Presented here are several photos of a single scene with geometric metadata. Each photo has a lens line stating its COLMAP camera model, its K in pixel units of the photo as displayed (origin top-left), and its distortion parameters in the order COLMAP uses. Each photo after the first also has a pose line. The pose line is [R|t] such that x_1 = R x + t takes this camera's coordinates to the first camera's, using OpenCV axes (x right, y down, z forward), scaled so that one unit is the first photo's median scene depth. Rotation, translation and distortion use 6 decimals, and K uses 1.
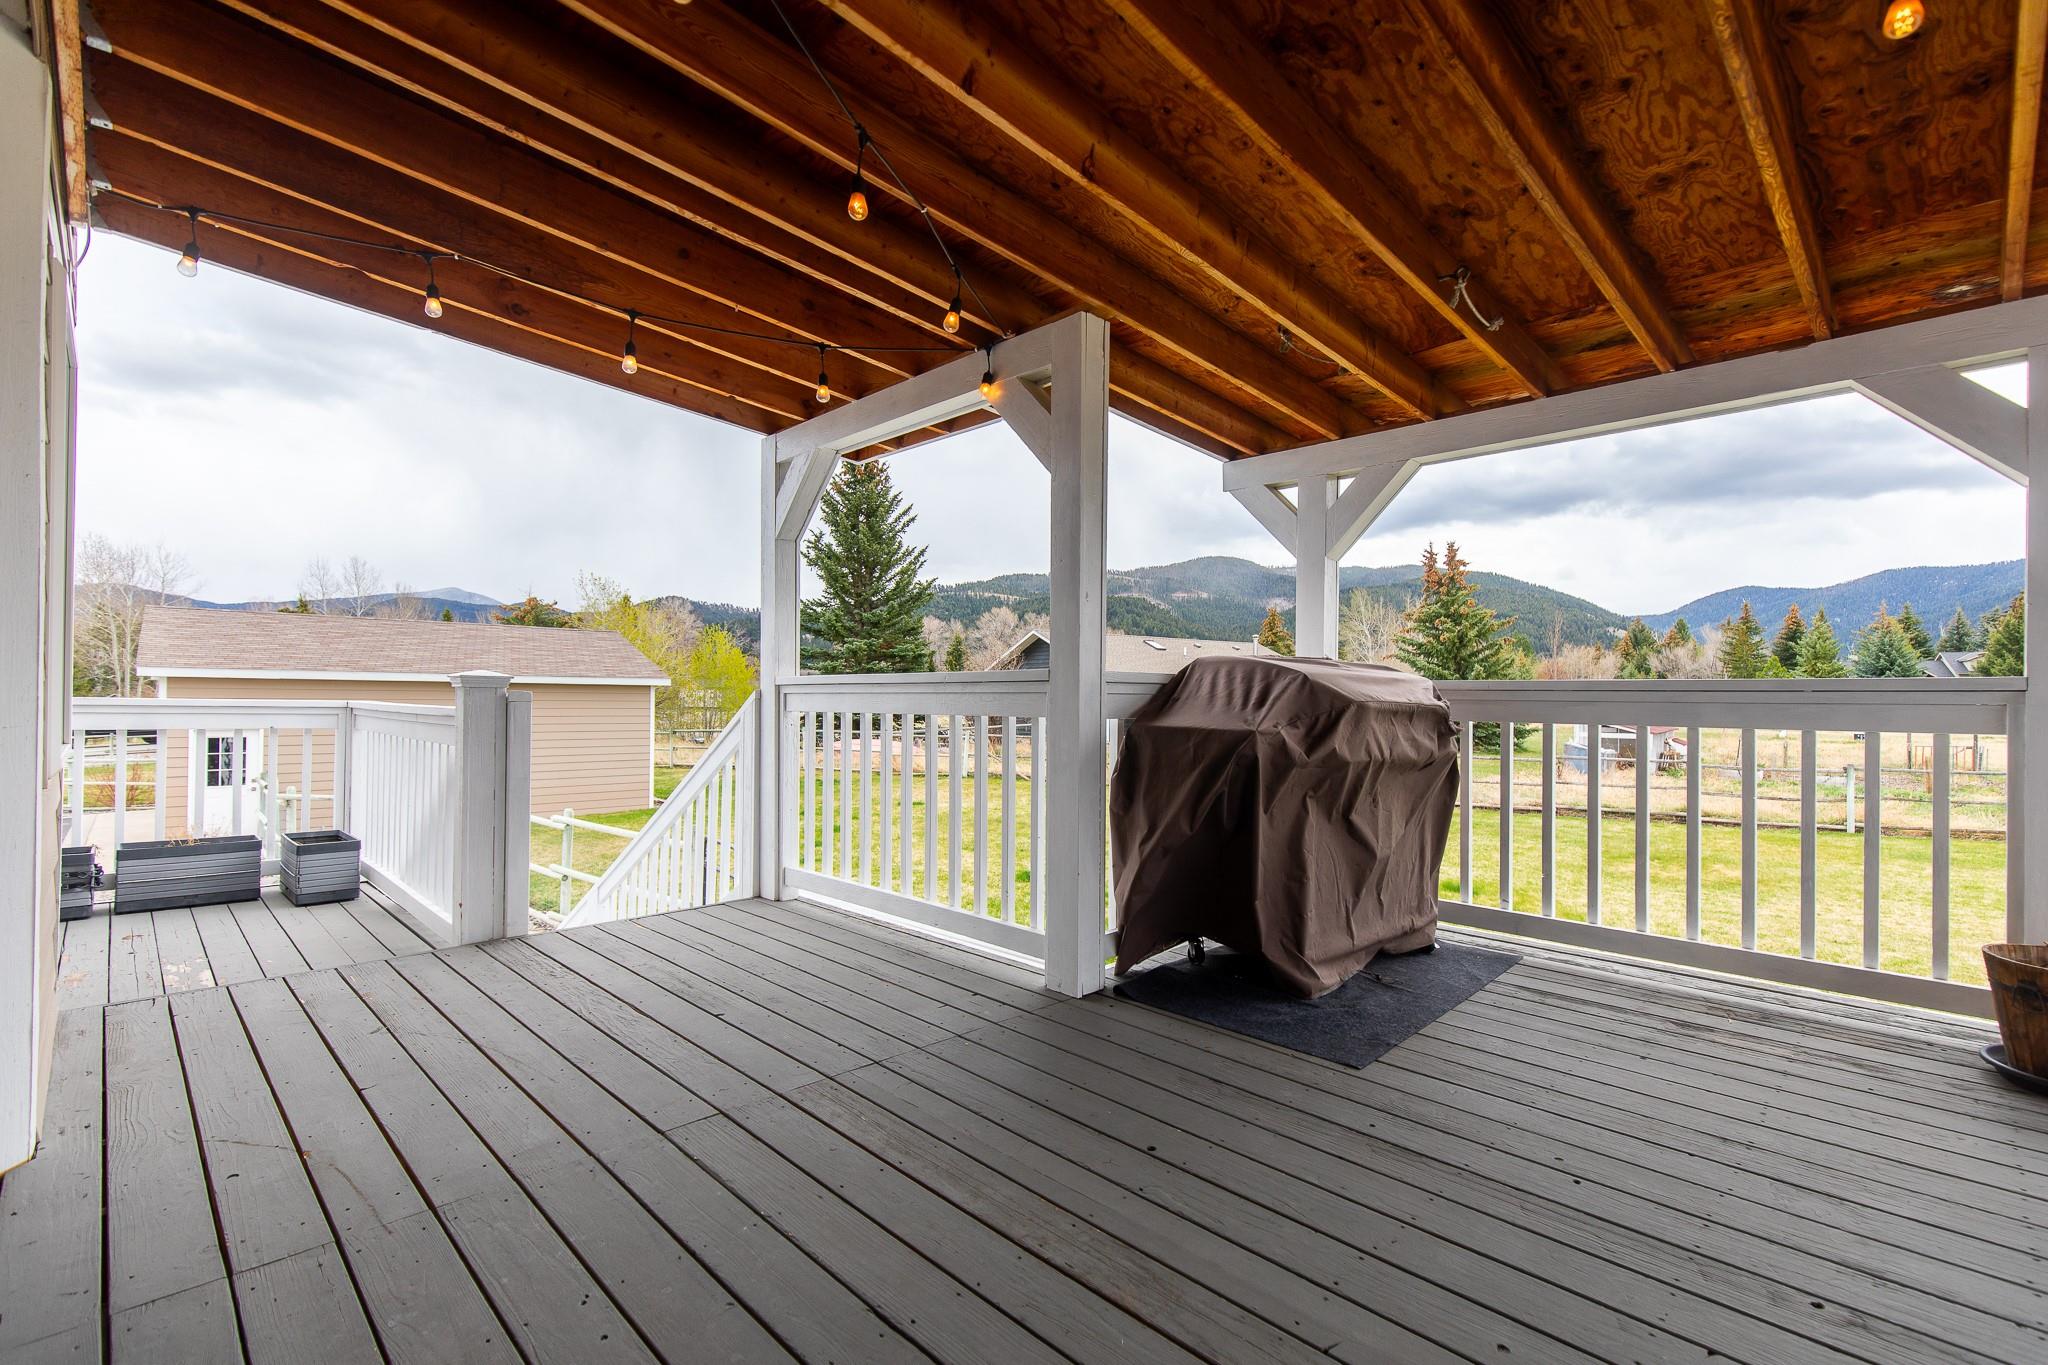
lens RADIAL K [[911.2, 0, 1024.0], [0, 911.2, 682.5], [0, 0, 1]] dist [0.003253, -0.000231]
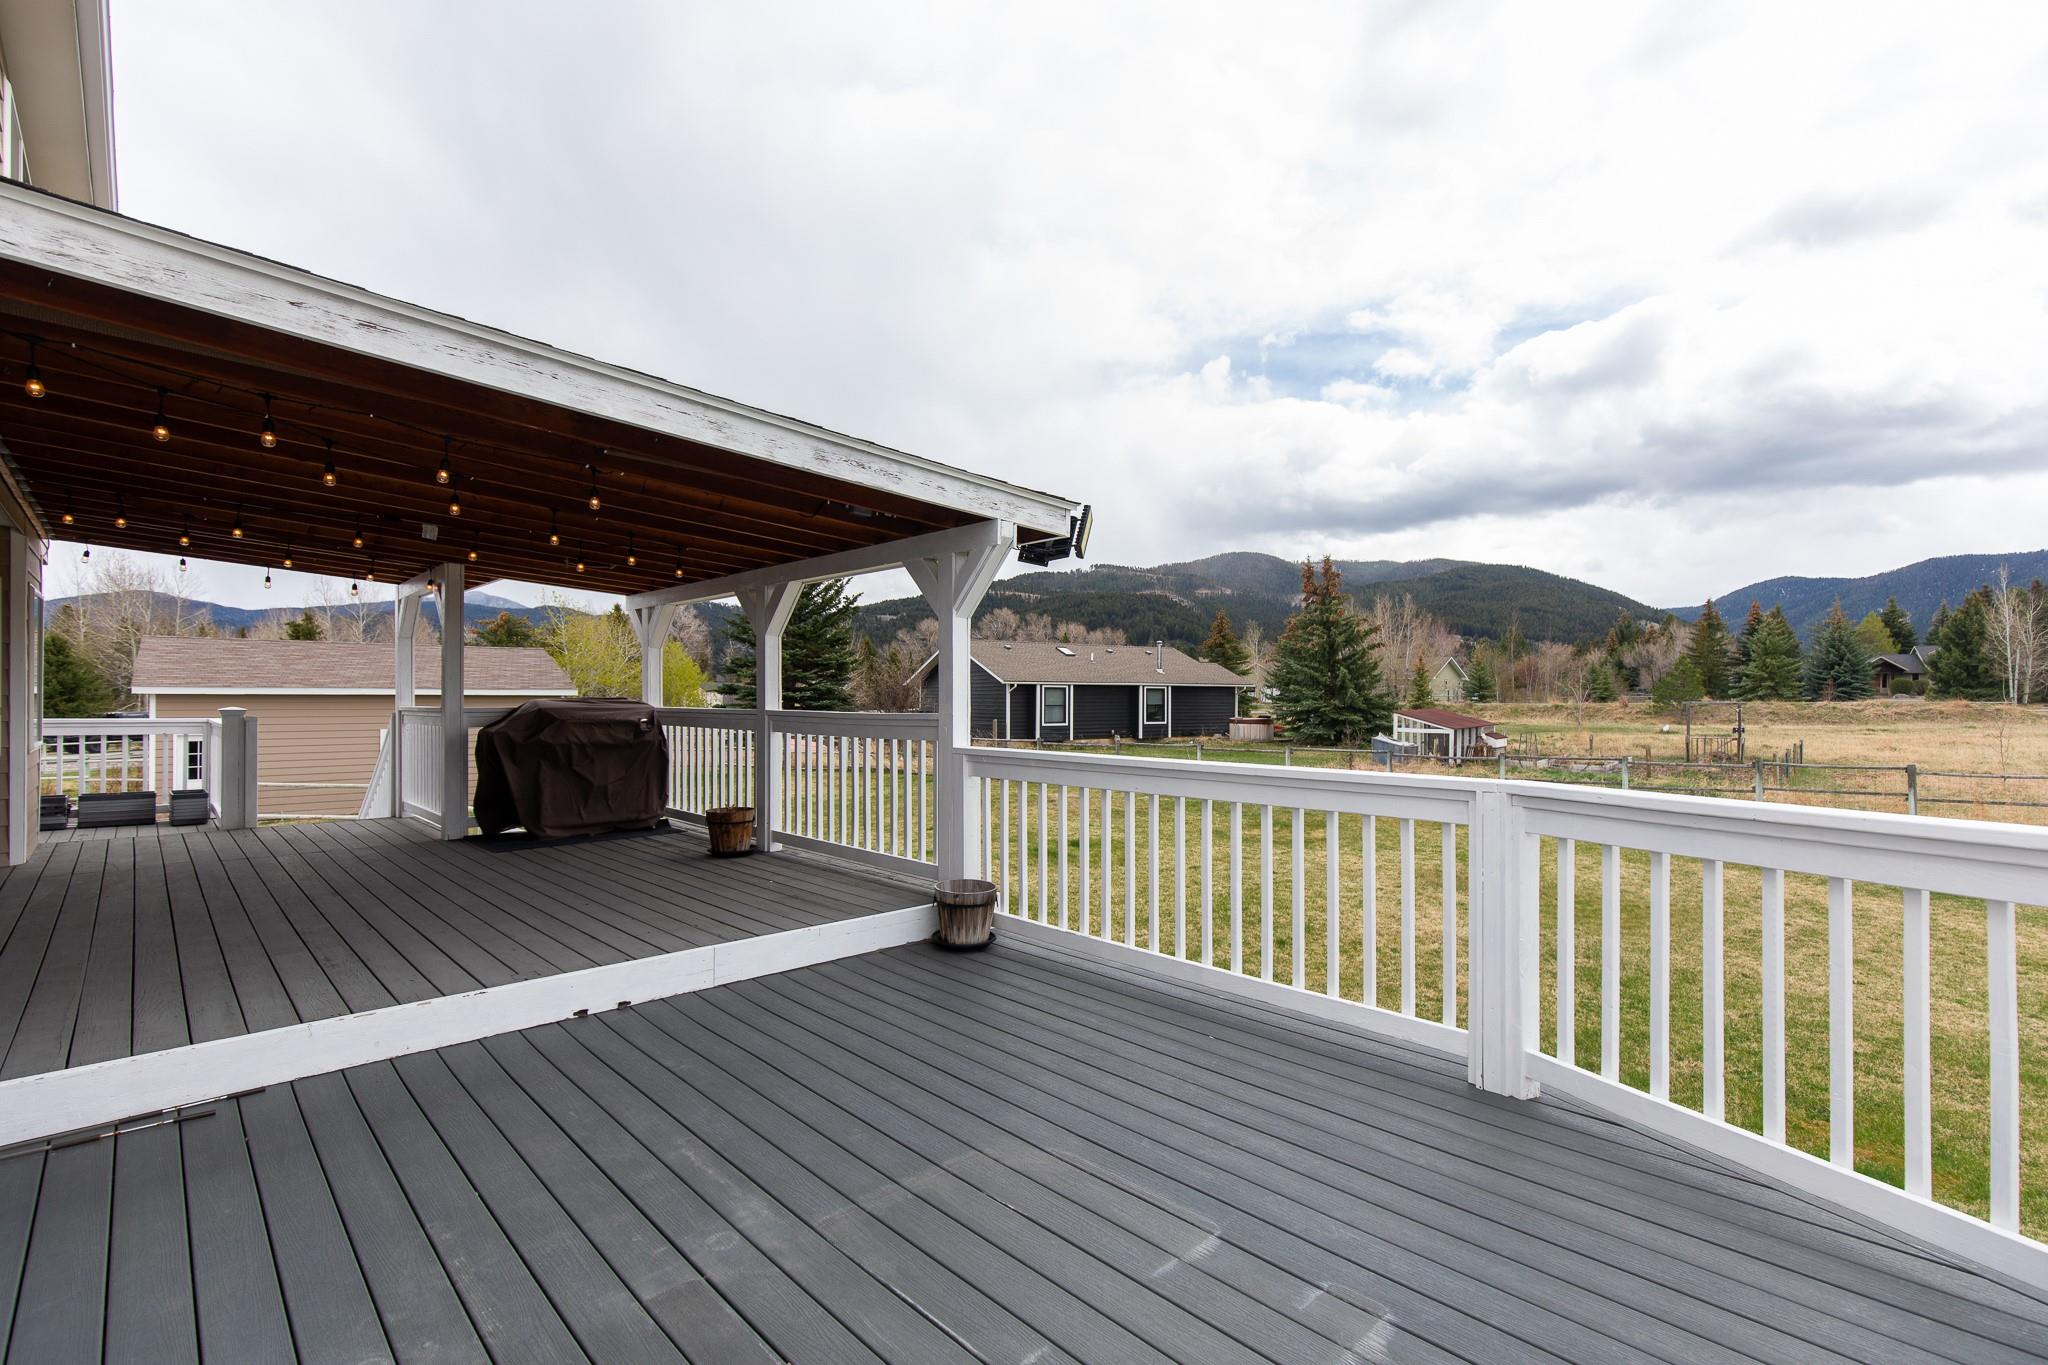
lens RADIAL K [[926.5, 0, 1038.4], [0, 926.5, 690.3], [0, 0, 1]] dist [0.006709, -0.001391]
pose [[0.999779, -0.008556, -0.019222, 0.142068], [0.008743, 0.999915, 0.009634, -0.005827], [0.019137, -0.009800, 0.999769, -0.122607]]
